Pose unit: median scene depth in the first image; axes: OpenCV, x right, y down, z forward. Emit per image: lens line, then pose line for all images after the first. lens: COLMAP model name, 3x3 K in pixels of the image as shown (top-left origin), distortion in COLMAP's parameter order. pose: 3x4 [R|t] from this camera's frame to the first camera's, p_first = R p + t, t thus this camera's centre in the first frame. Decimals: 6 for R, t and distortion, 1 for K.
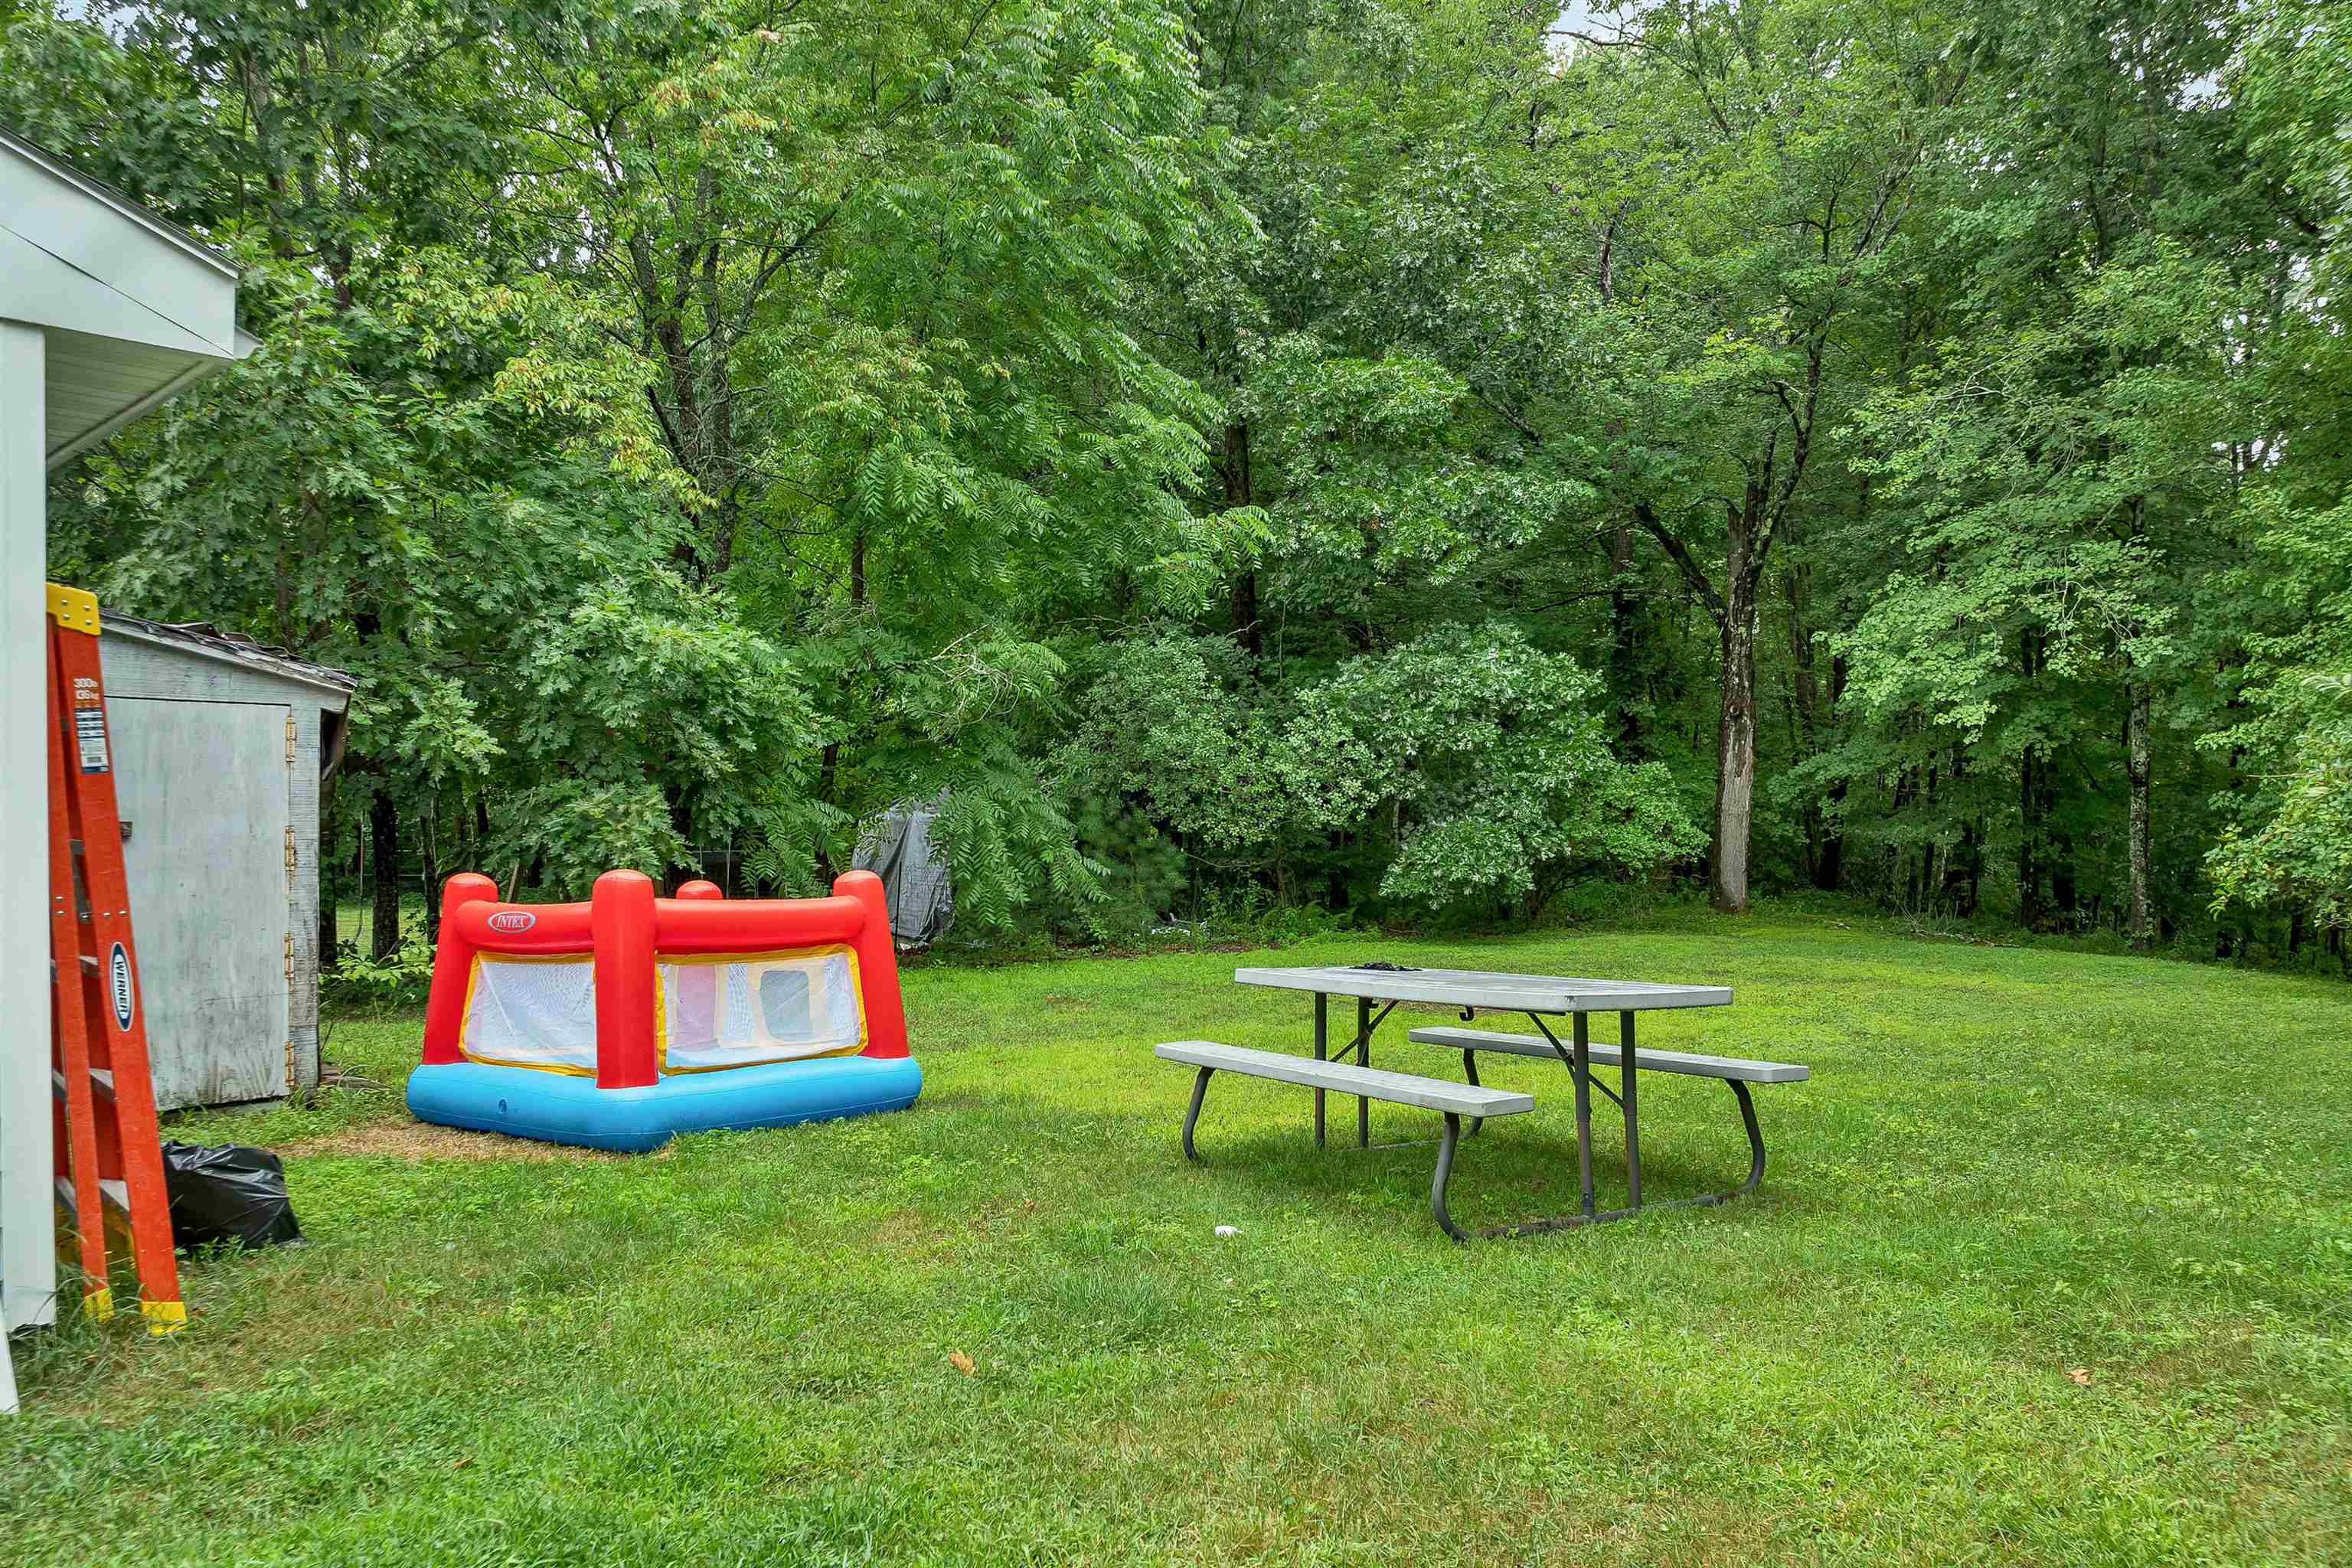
lens RADIAL K [[1705.3, 0, 1183.9], [0, 1705.3, 814.4], [0, 0, 1]] dist [-0.001820, -0.082541]
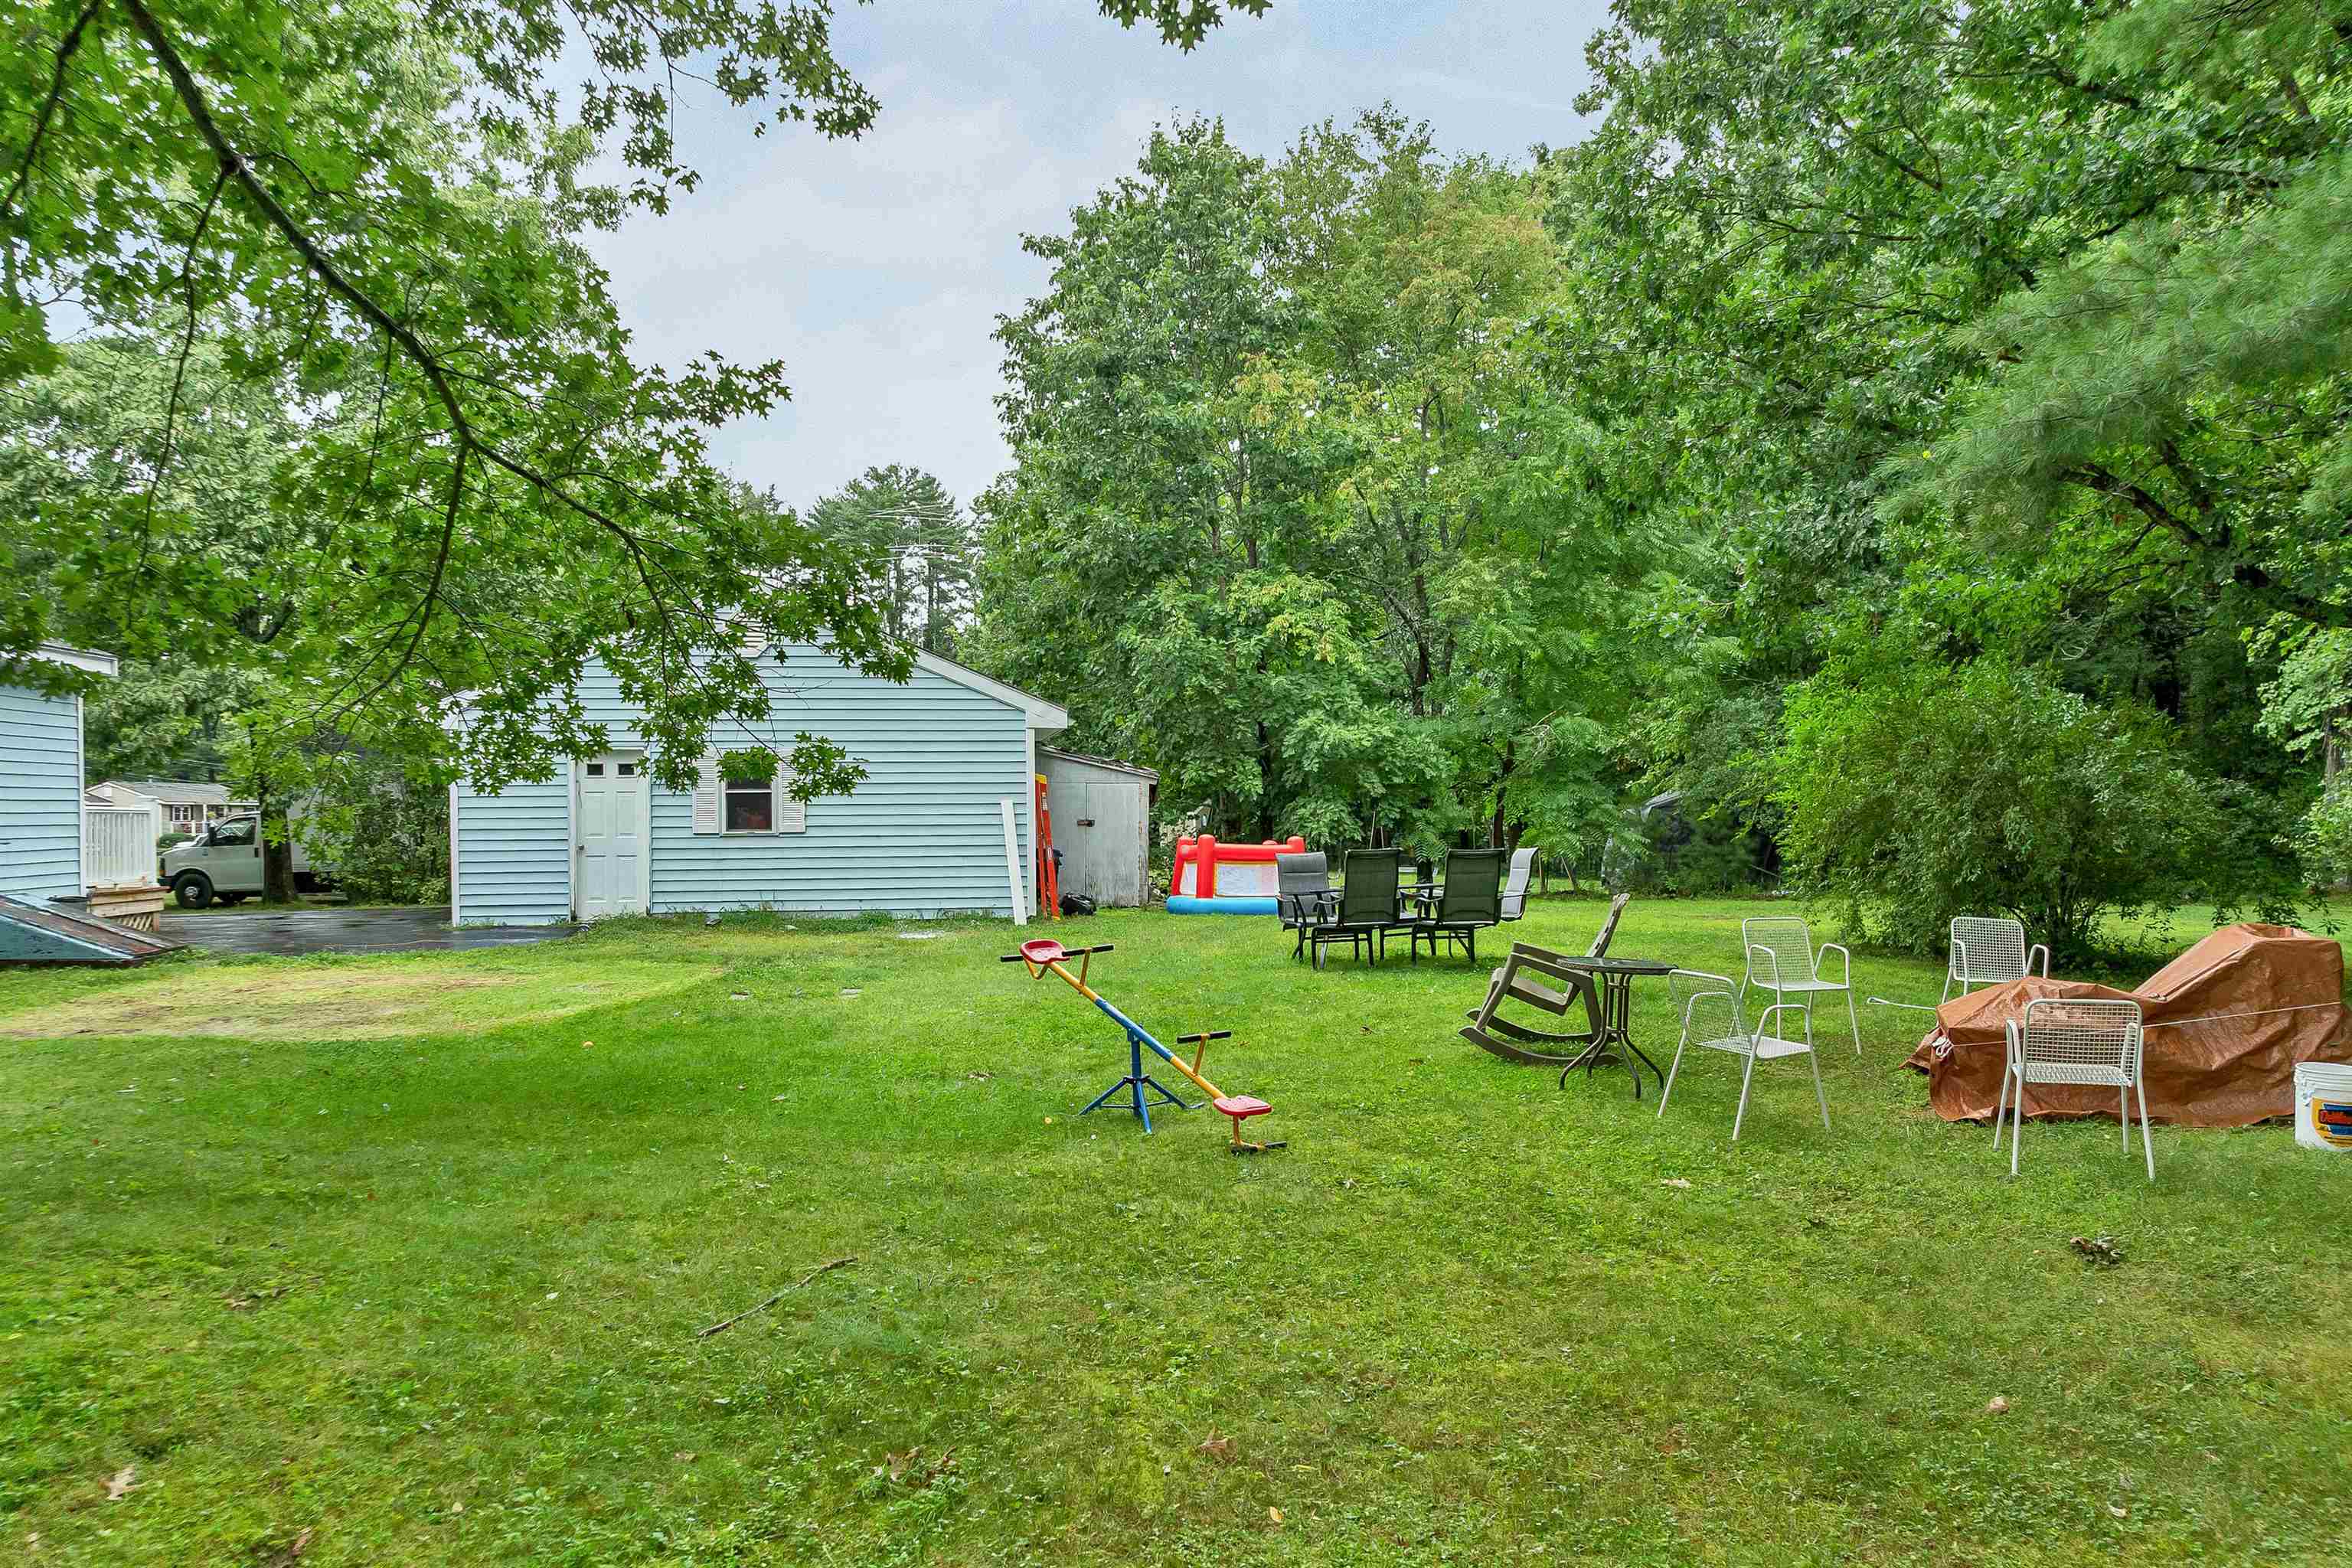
lens RADIAL K [[1705.3, 0, 1183.9], [0, 1705.3, 814.4], [0, 0, 1]] dist [-0.001820, -0.082541]
pose [[0.793970, -0.001418, -0.607956, 0.618256], [0.006870, 0.999954, 0.006639, -0.010678], [0.607919, -0.009447, 0.793943, -0.621285]]
